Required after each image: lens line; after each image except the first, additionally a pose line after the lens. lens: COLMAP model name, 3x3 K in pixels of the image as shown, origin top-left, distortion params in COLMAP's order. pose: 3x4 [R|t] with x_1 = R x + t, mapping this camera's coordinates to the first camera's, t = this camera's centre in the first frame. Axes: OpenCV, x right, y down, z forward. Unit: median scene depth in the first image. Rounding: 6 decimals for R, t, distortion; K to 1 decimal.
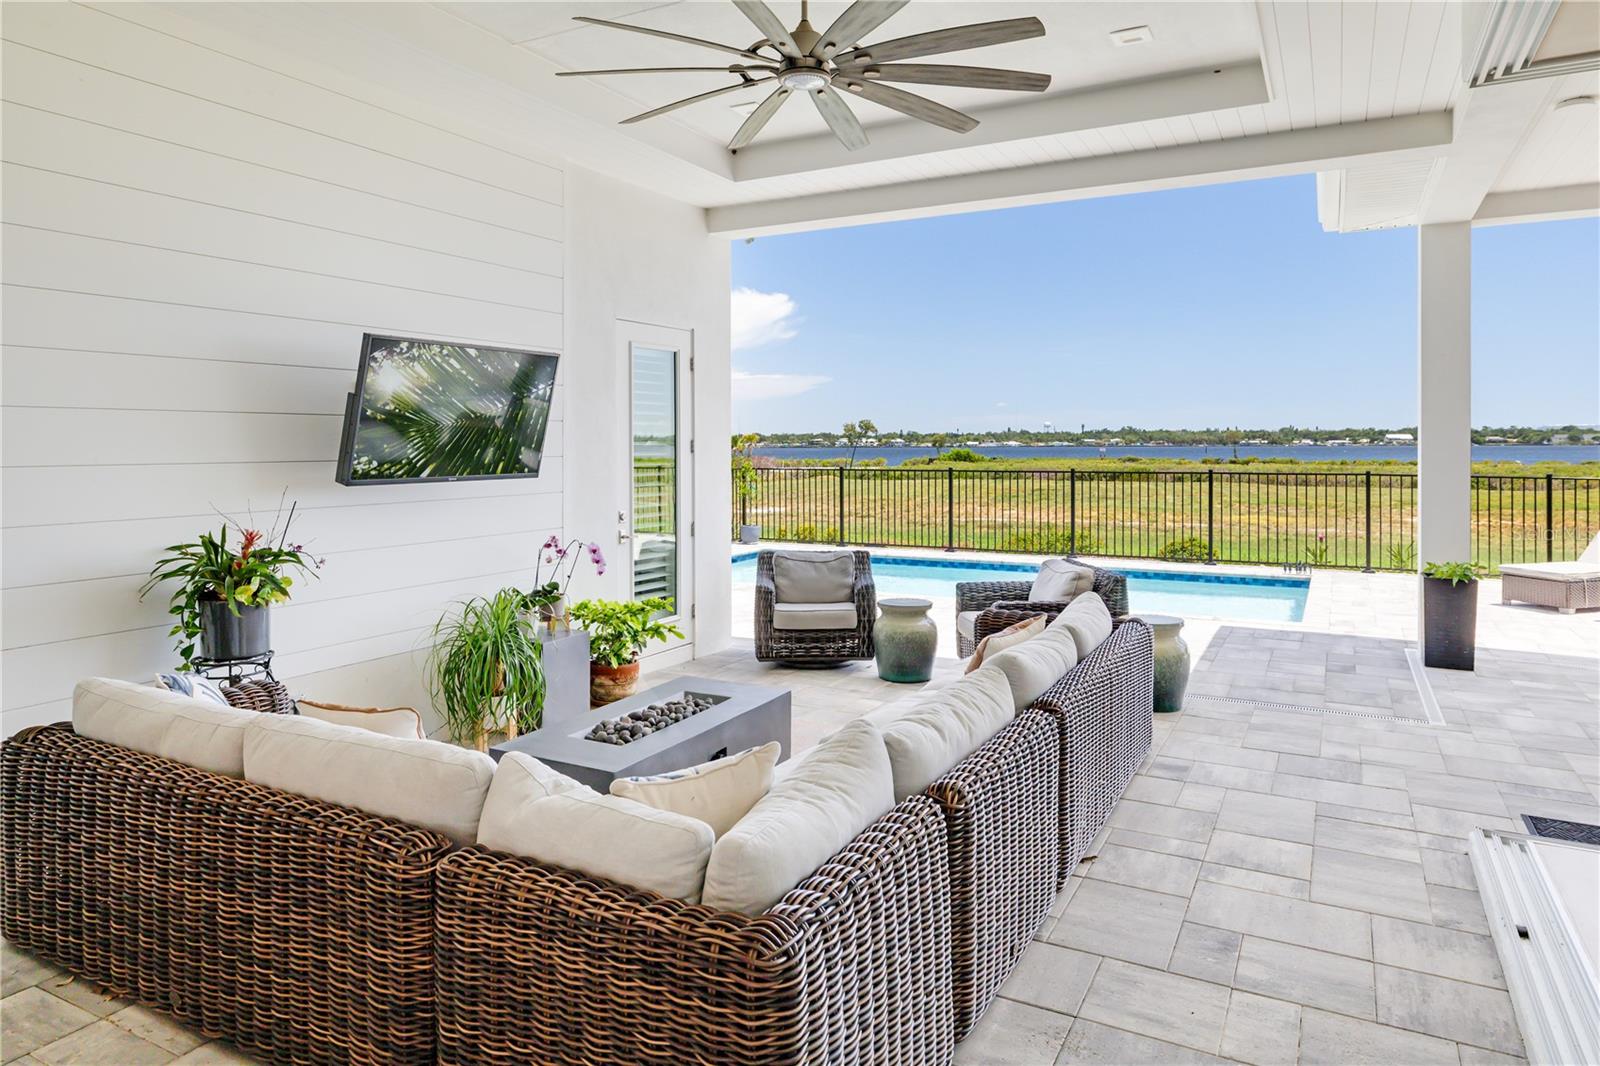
lens RADIAL K [[994.6, 0, 791.2], [0, 994.6, 445.0], [0, 0, 1]] dist [0.007258, 0.001272]
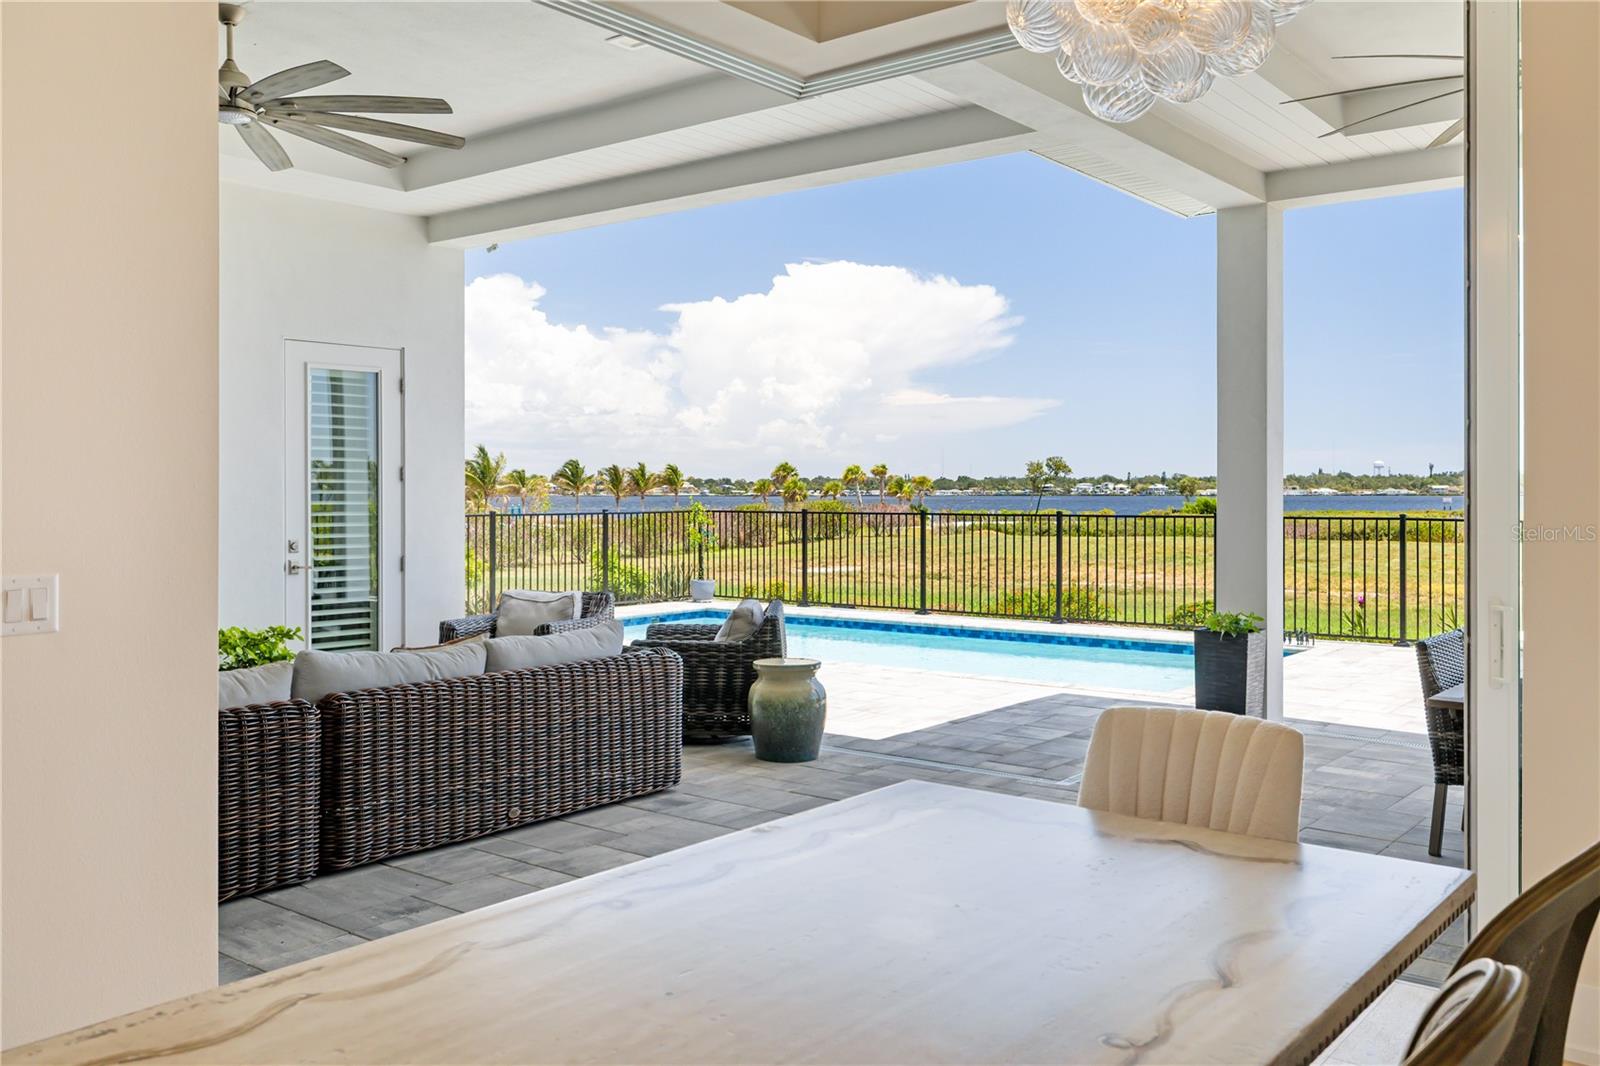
lens RADIAL K [[1333.5, 0, 801.2], [0, 1333.5, 477.4], [0, 0, 1]] dist [-0.002410, 0.000019]
pose [[0.986281, 0.002800, -0.165052, 0.322388], [-0.004603, 0.999934, -0.010543, 0.010780], [0.165012, 0.011158, 0.986228, -0.112014]]
